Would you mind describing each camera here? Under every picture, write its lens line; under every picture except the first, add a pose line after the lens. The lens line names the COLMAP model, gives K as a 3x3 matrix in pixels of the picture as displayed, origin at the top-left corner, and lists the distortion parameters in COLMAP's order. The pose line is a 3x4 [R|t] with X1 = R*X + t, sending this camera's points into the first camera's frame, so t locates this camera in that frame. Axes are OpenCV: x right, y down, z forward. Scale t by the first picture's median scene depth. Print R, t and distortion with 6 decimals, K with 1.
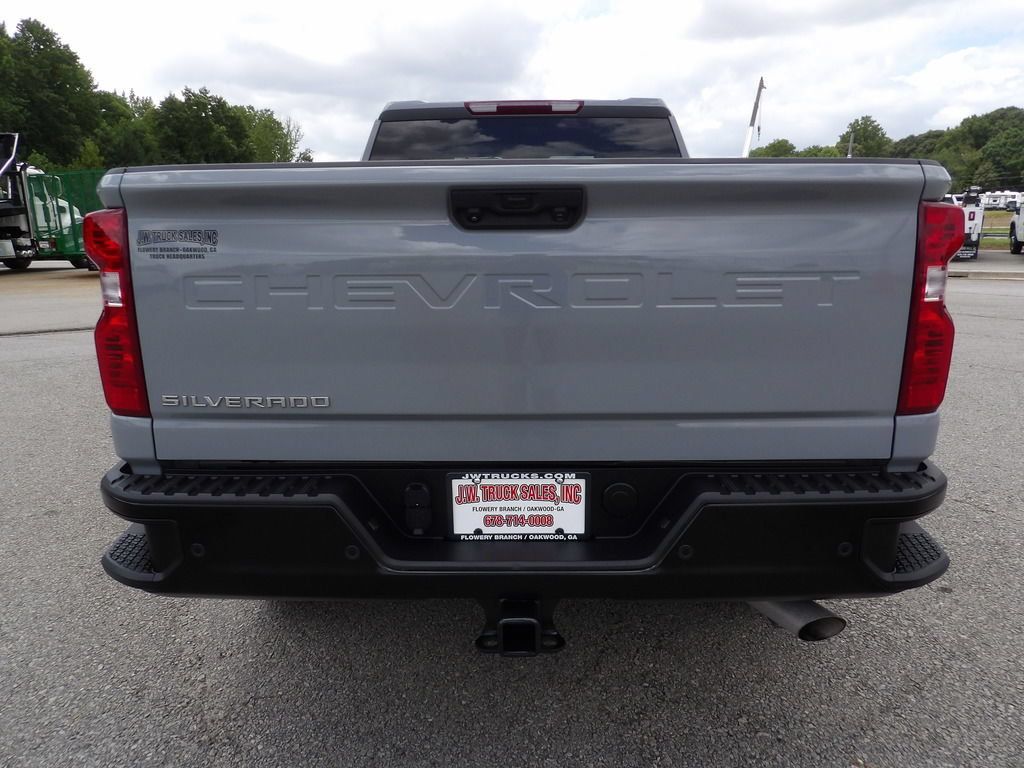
lens RADIAL K [[740.3, 0, 514.3], [0, 740.3, 382.1], [0, 0, 1]] dist [-0.025535, 0.037739]
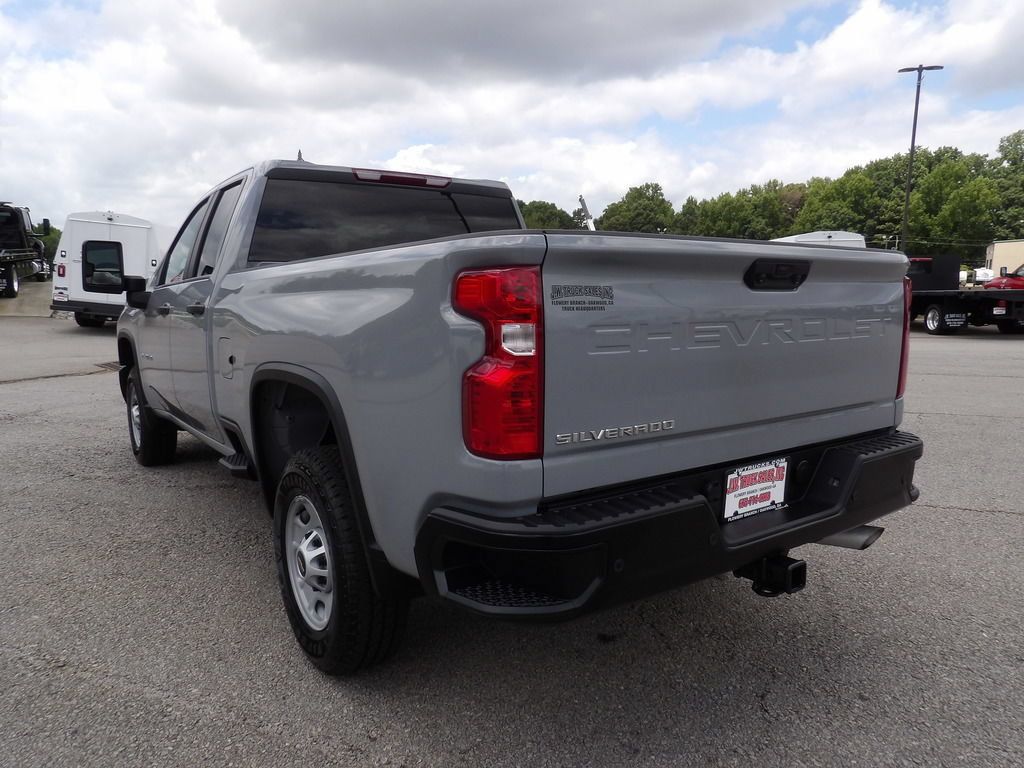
lens RADIAL K [[740.3, 0, 516.6], [0, 740.3, 378.7], [0, 0, 1]] dist [-0.025535, 0.037739]
pose [[0.799068, -0.062446, 0.597990, -1.148969], [0.115089, 0.992086, -0.050189, -0.016434], [-0.590123, 0.108926, 0.799931, 0.146890]]
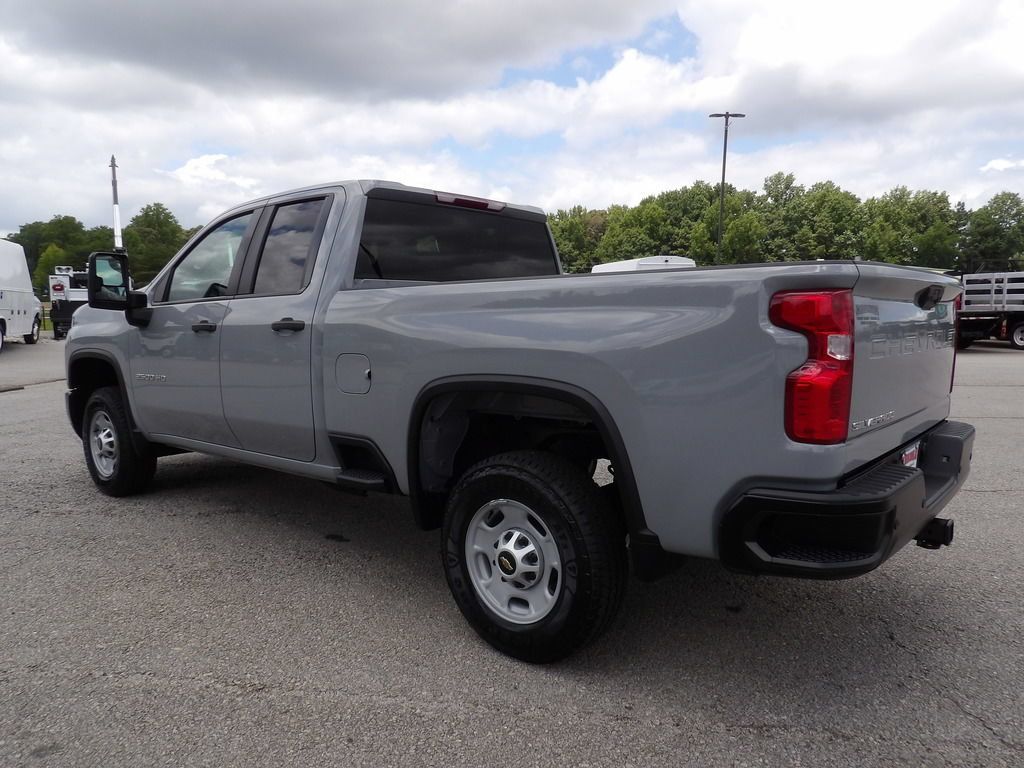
lens RADIAL K [[740.3, 0, 512.6], [0, 740.3, 377.8], [0, 0, 1]] dist [-0.025535, 0.037739]
pose [[0.620717, -0.061244, 0.781639, -1.893601], [0.150450, 0.987721, -0.042085, -0.101410], [-0.769465, 0.143721, 0.622309, 0.611869]]
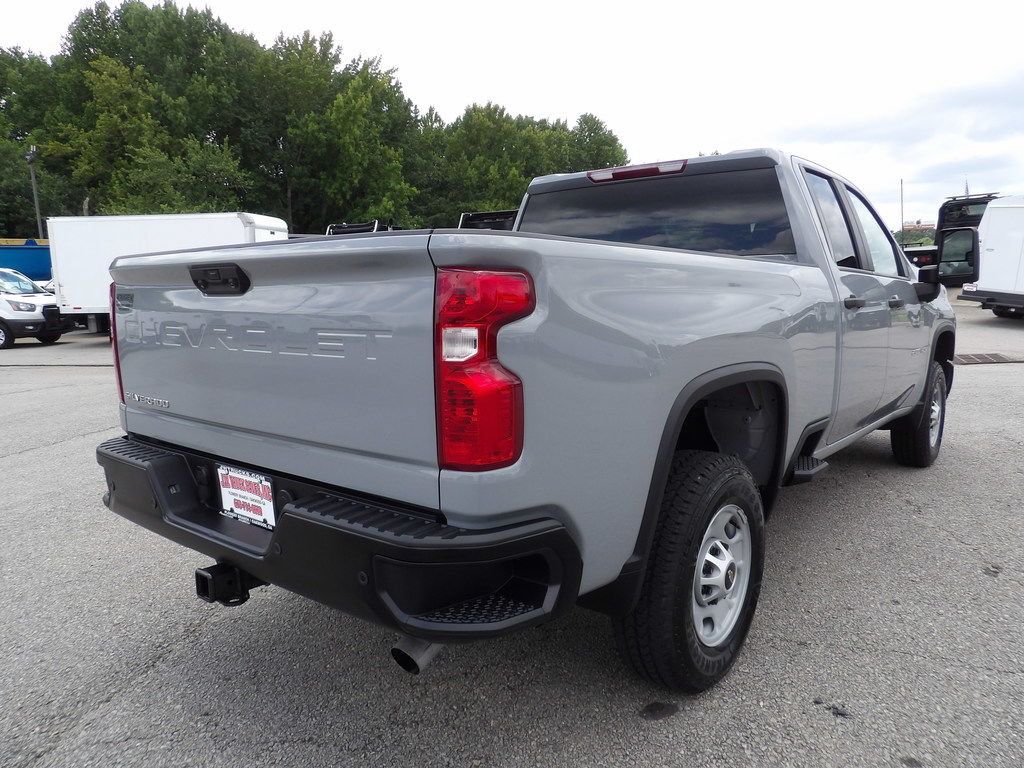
lens RADIAL K [[740.3, 0, 516.7], [0, 740.3, 384.8], [0, 0, 1]] dist [-0.025535, 0.037739]
pose [[0.785038, 0.077850, -0.614536, 1.201969], [-0.117816, 0.992727, -0.024744, -0.058120], [0.608140, 0.091827, 0.788501, 0.219193]]
